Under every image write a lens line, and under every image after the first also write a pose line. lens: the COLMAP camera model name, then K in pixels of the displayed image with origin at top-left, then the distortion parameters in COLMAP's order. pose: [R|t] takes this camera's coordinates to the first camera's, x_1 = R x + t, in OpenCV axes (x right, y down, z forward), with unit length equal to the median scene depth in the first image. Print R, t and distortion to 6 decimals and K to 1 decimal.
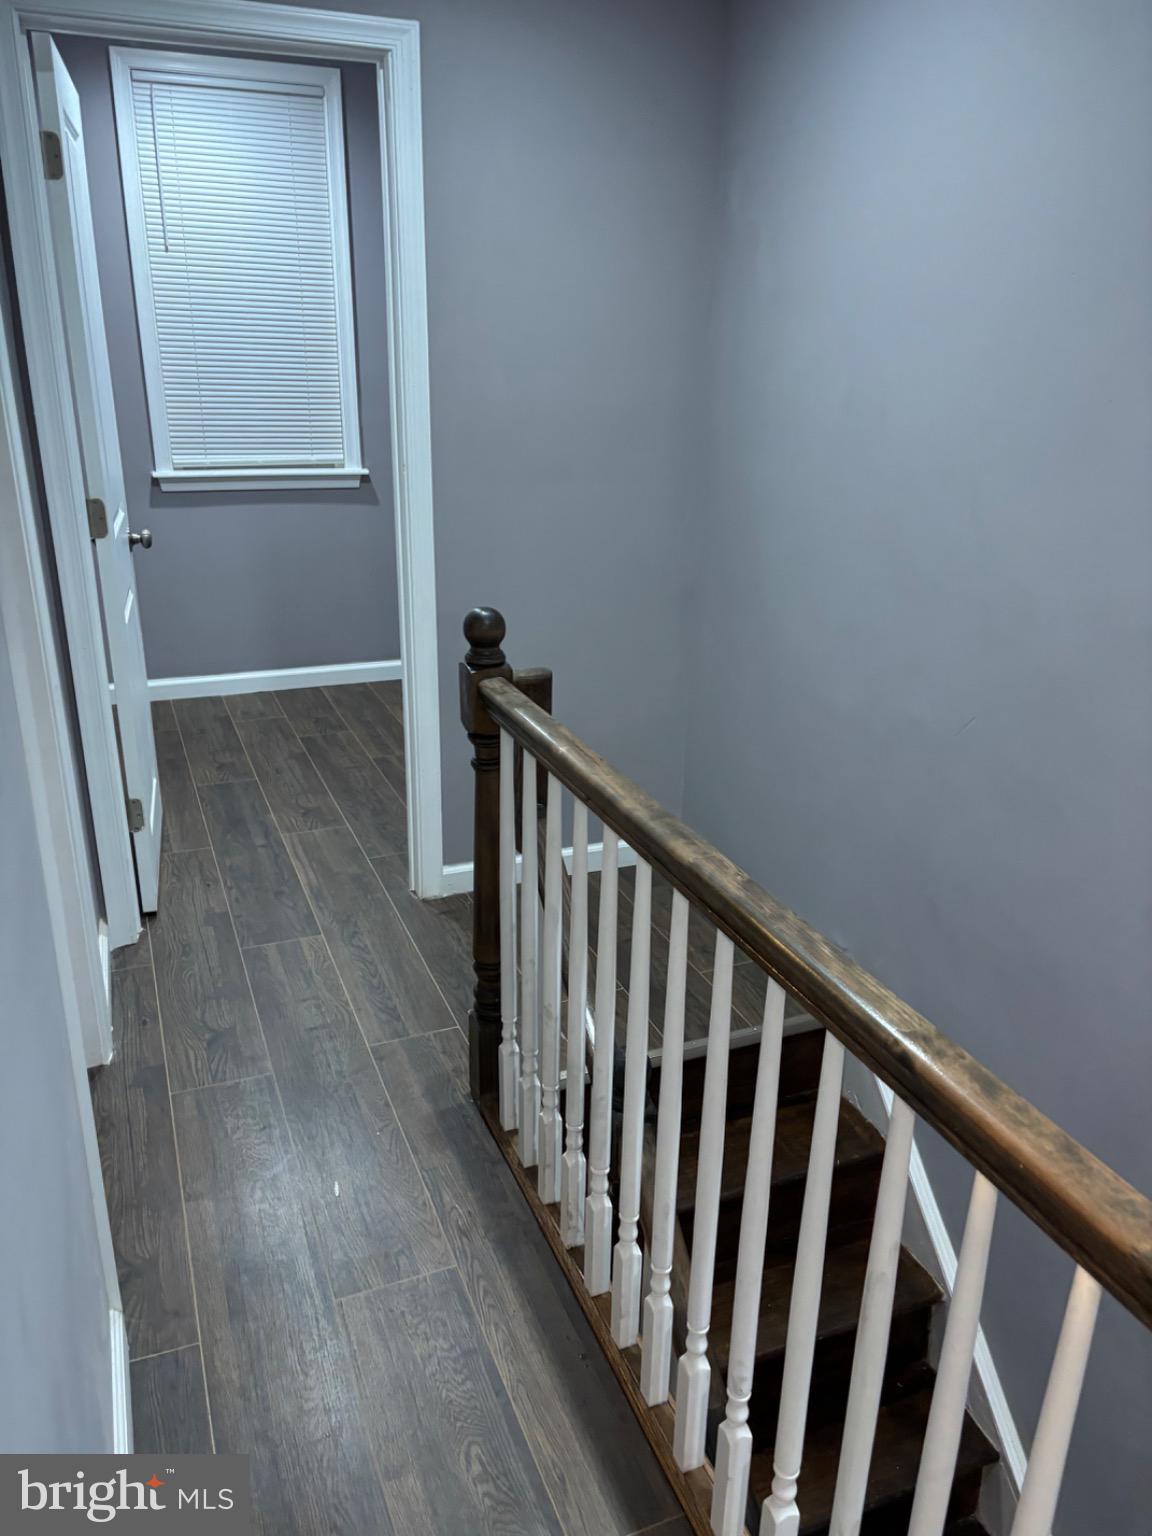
lens RADIAL K [[1154.0, 0, 587.6], [0, 1154.0, 763.1], [0, 0, 1]] dist [0.000406, -0.015739]
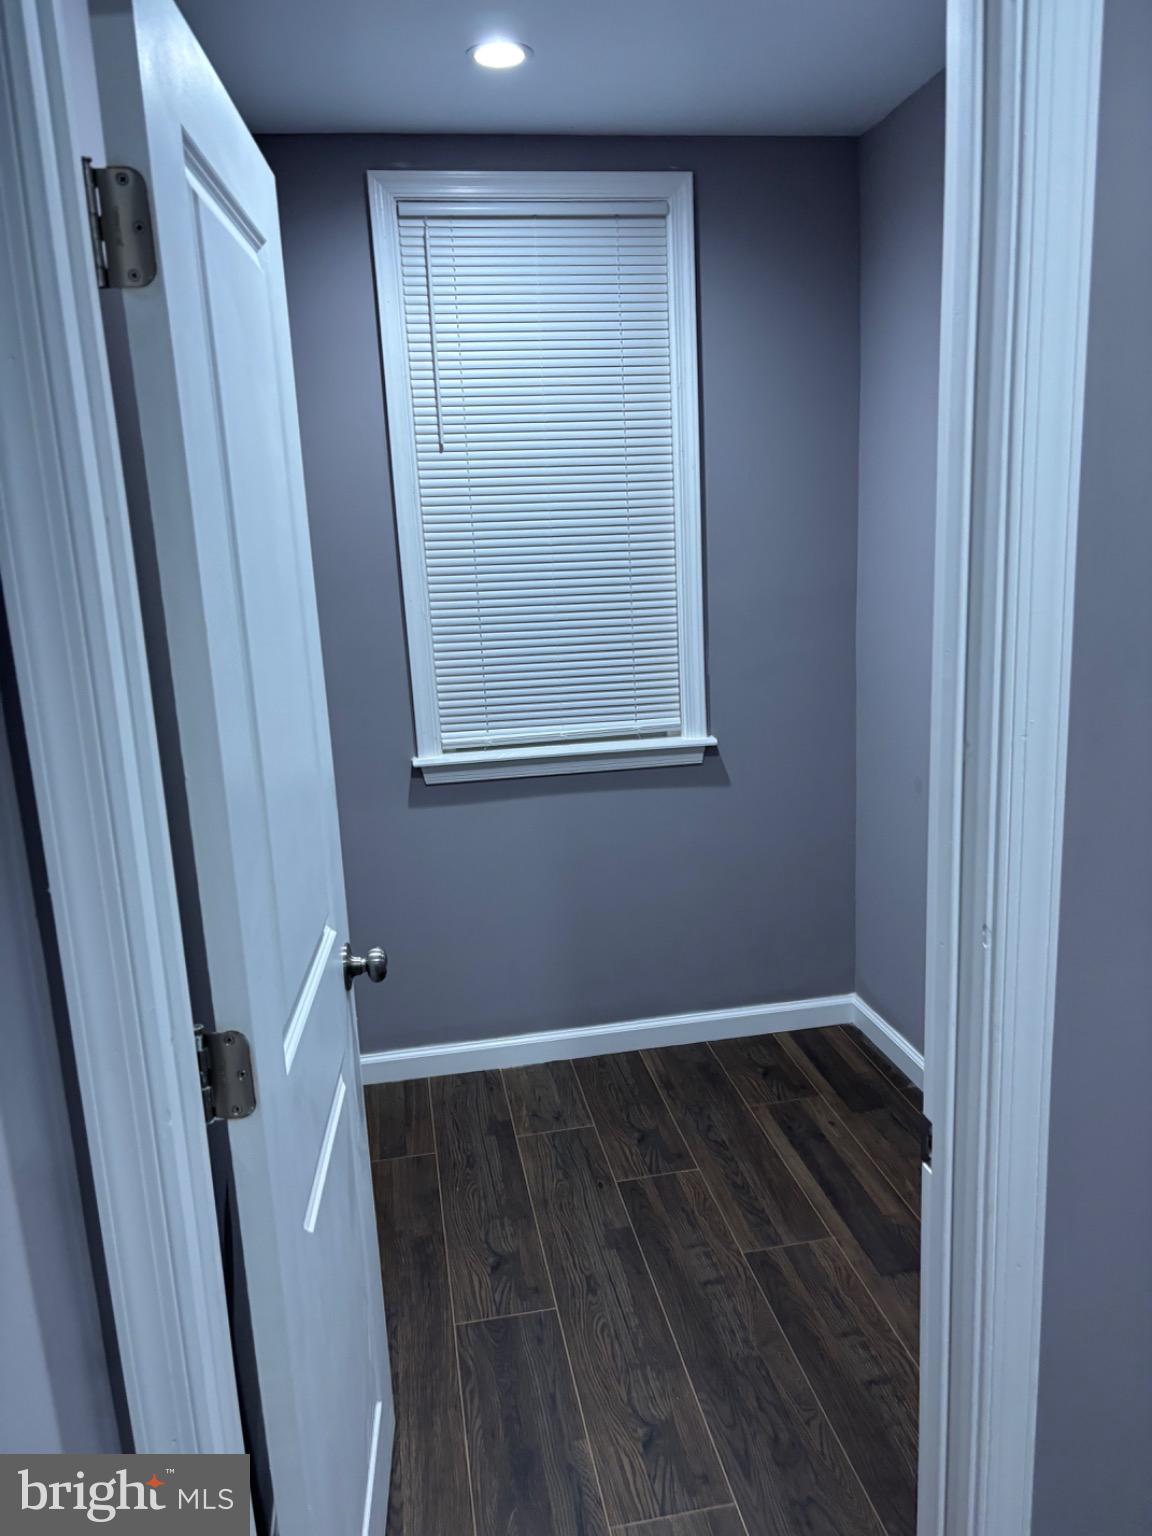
lens RADIAL K [[1154.0, 0, 574.8], [0, 1154.0, 776.0], [0, 0, 1]] dist [0.000406, -0.015739]
pose [[0.971733, -0.013341, -0.235707, -0.126785], [-0.017686, 0.991483, -0.129029, -0.163484], [0.235421, 0.129551, 0.963221, 0.377811]]
